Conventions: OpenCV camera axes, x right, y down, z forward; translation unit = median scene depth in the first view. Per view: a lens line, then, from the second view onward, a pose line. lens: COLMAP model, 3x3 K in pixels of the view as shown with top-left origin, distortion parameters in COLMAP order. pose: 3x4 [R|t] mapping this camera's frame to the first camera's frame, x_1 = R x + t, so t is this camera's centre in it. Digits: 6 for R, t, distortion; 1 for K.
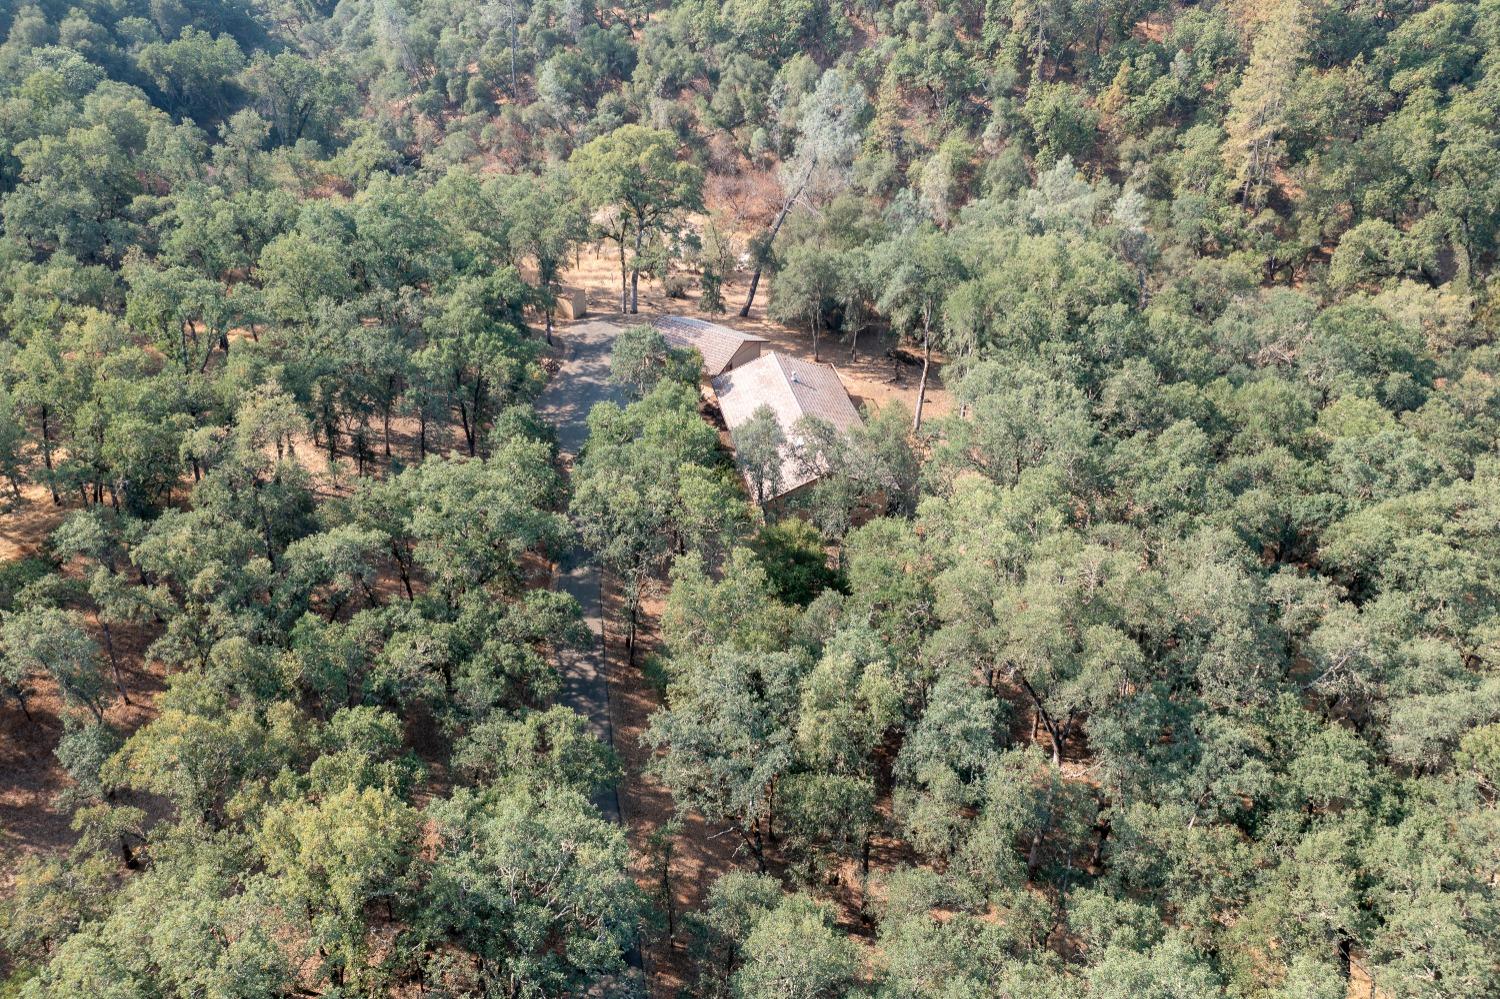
lens RADIAL K [[1186.6, 0, 745.9], [0, 1186.6, 500.4], [0, 0, 1]] dist [-0.009555, 0.008946]
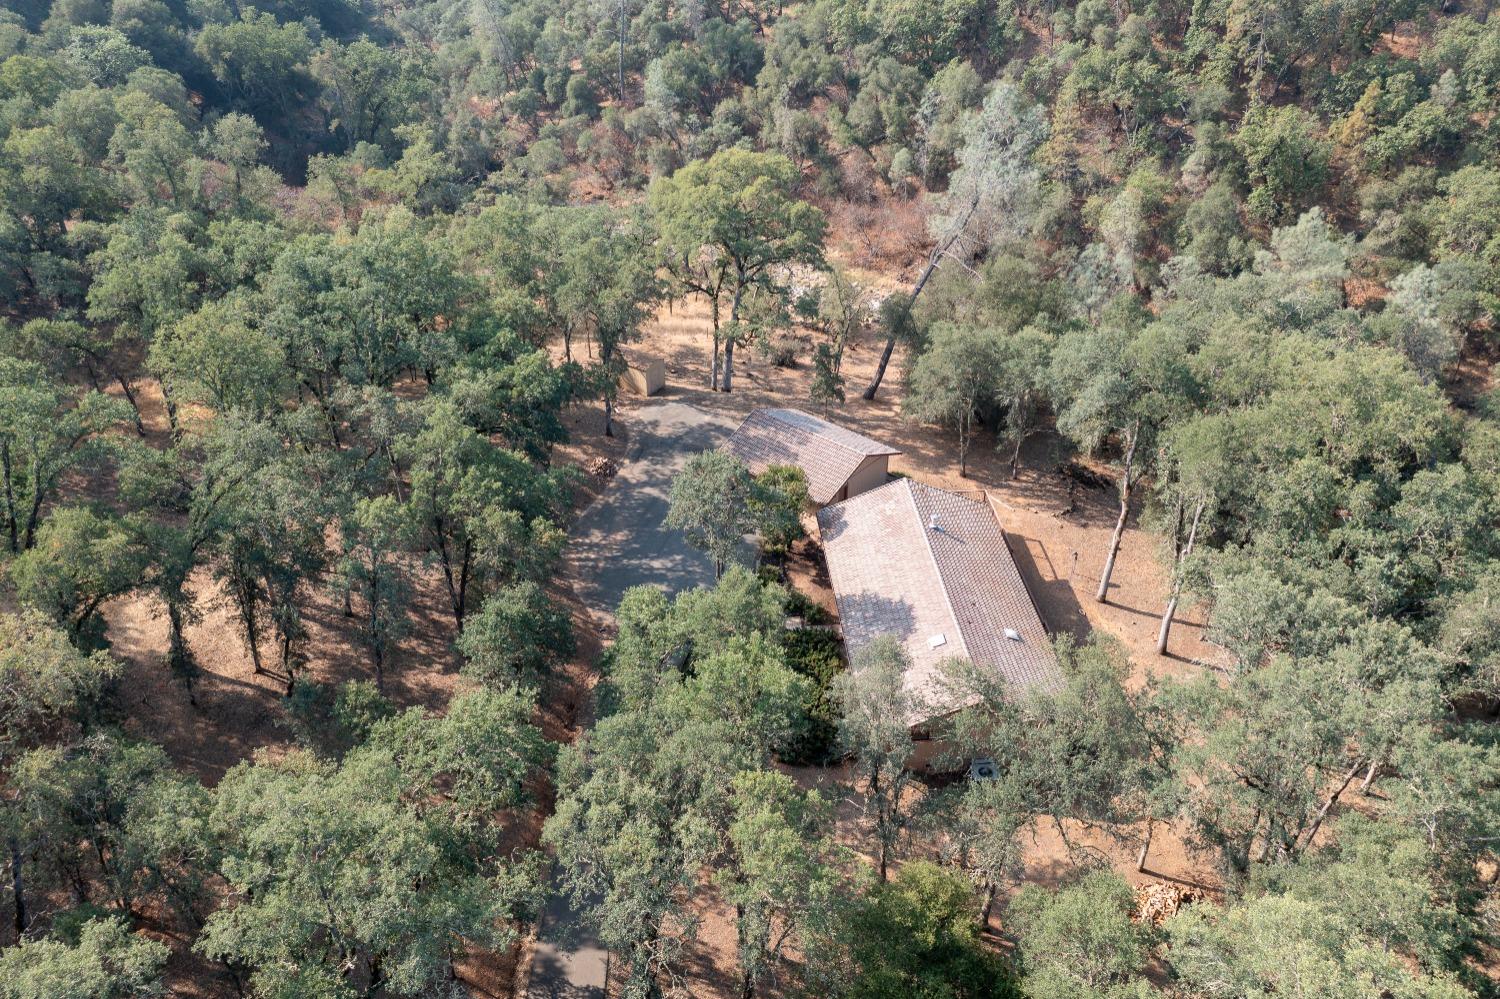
lens RADIAL K [[1186.6, 0, 751.4], [0, 1186.6, 498.7], [0, 0, 1]] dist [-0.009555, 0.008946]
pose [[0.993621, 0.064509, -0.092498, -0.001703], [-0.064611, 0.997909, 0.001895, -0.067803], [0.092427, 0.004094, 0.995711, 0.175761]]
